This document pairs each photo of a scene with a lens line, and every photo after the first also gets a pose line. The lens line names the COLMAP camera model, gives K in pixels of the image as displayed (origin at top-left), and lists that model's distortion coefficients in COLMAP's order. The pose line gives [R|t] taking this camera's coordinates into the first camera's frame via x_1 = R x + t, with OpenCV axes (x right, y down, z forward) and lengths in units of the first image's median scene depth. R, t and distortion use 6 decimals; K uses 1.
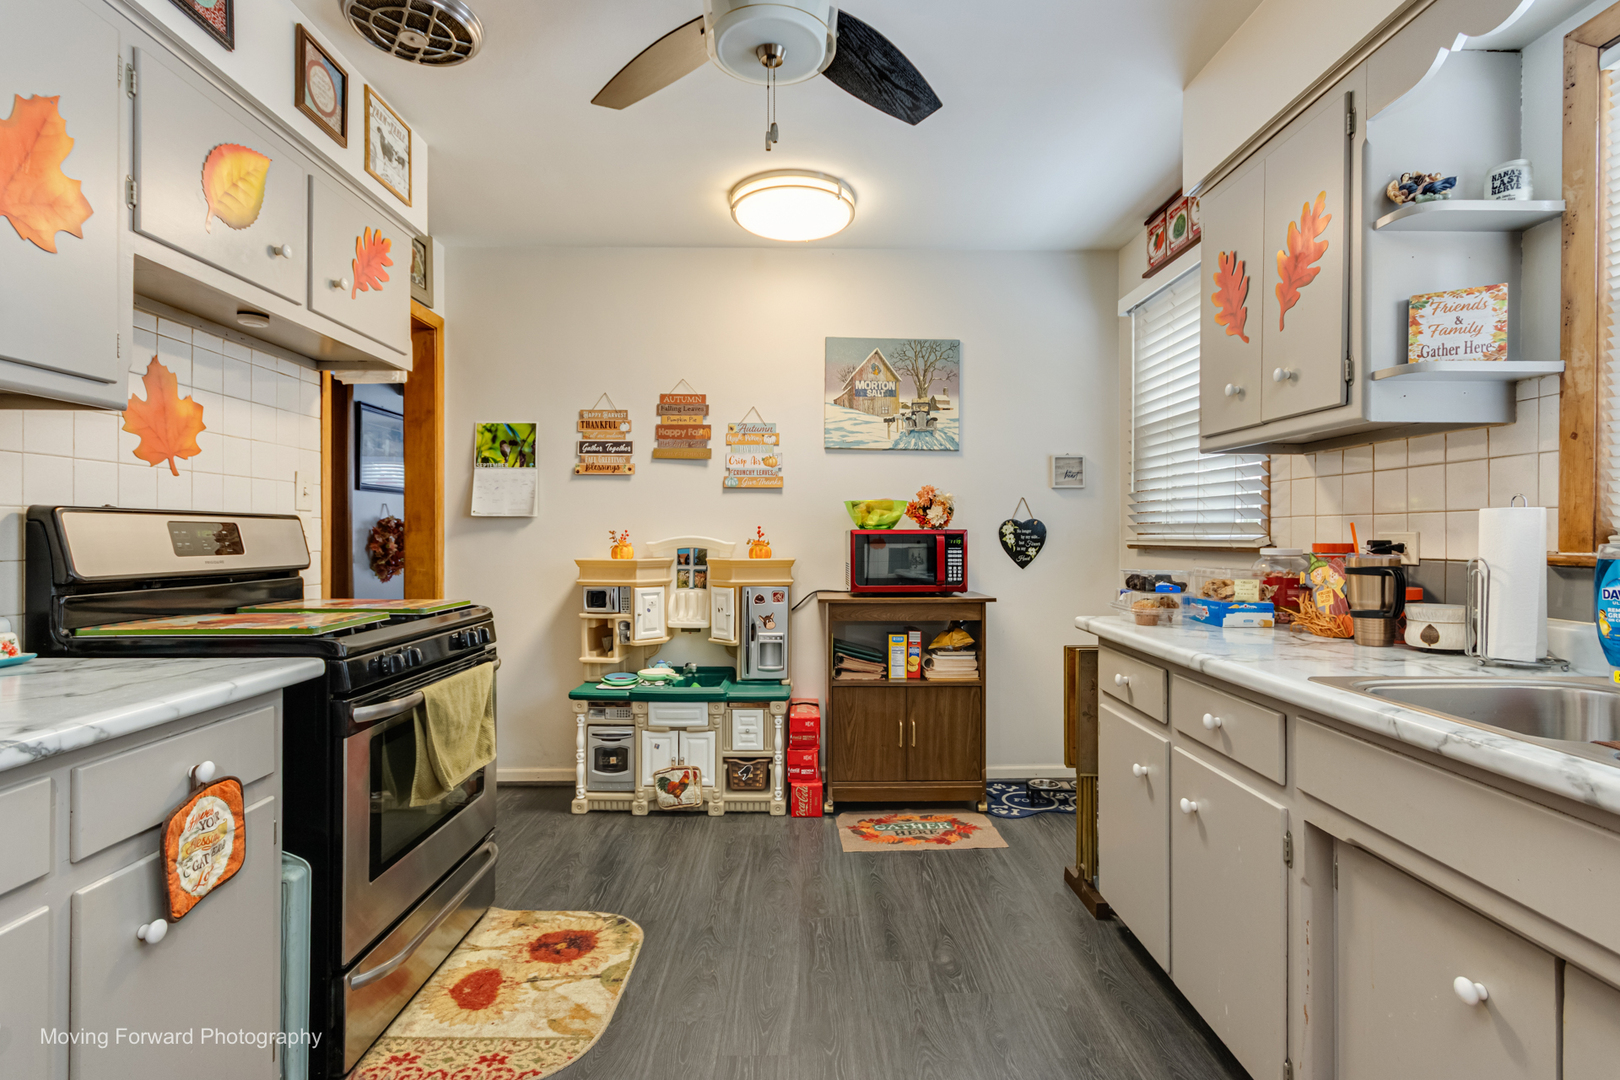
lens RADIAL K [[759.0, 0, 823.1], [0, 759.0, 532.1], [0, 0, 1]] dist [0.003661, 0.001121]
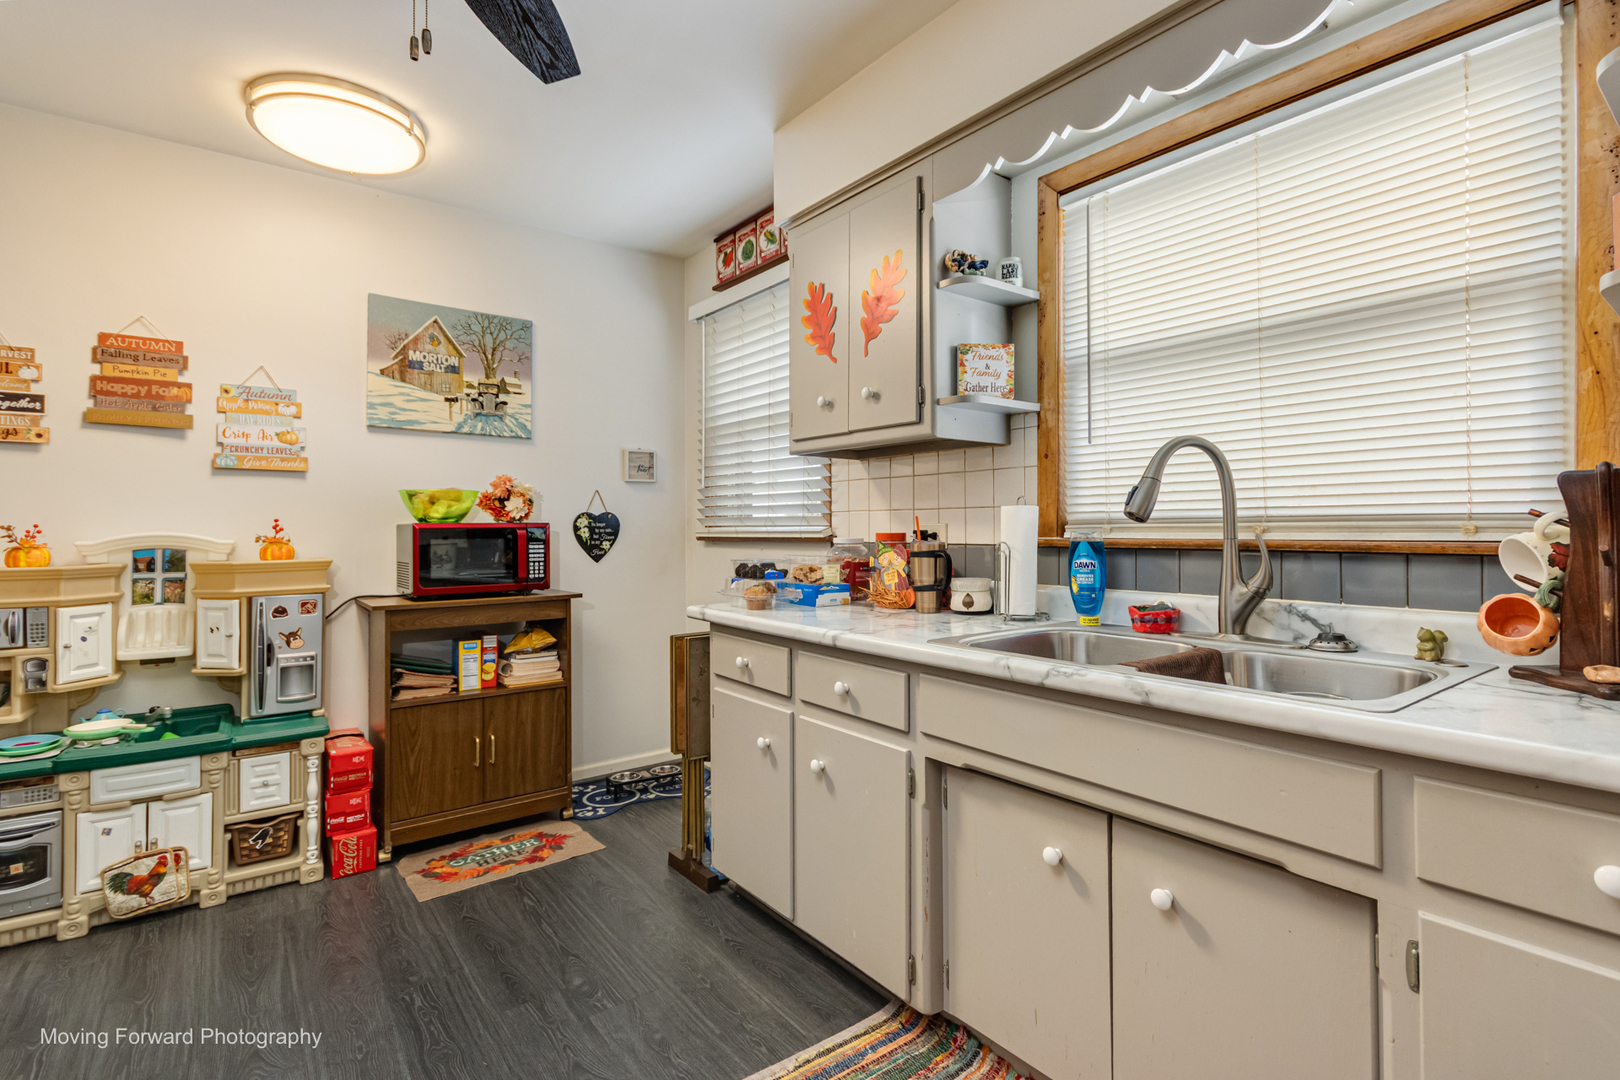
lens RADIAL K [[759.0, 0, 809.0], [0, 759.0, 519.3], [0, 0, 1]] dist [0.003661, 0.001121]
pose [[0.813331, 0.000948, 0.581801, -0.125306], [0.004337, 0.999961, -0.007693, 0.001233], [-0.581786, 0.008781, 0.813295, 0.054991]]
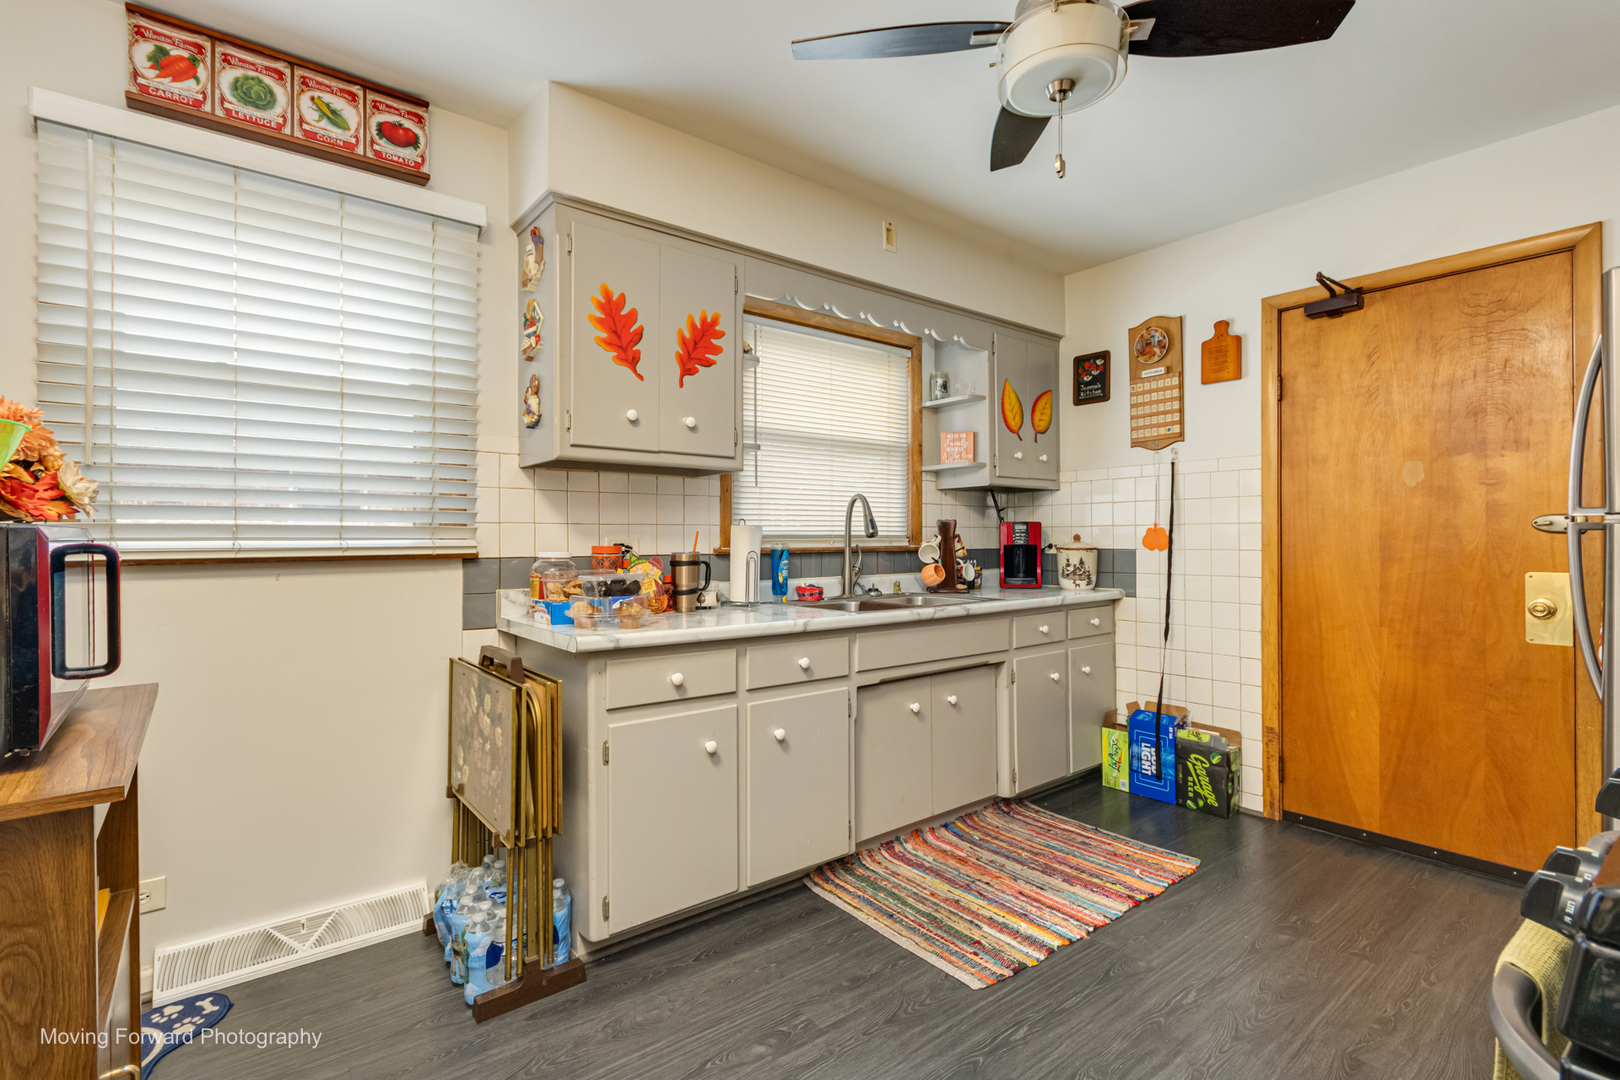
lens RADIAL K [[759.0, 0, 782.6], [0, 759.0, 538.3], [0, 0, 1]] dist [0.003661, 0.001121]
pose [[-0.576665, -0.001556, 0.816980, -0.439288], [-0.000699, 0.999999, 0.001412, -0.000760], [-0.816981, 0.000243, -0.576665, 1.193510]]
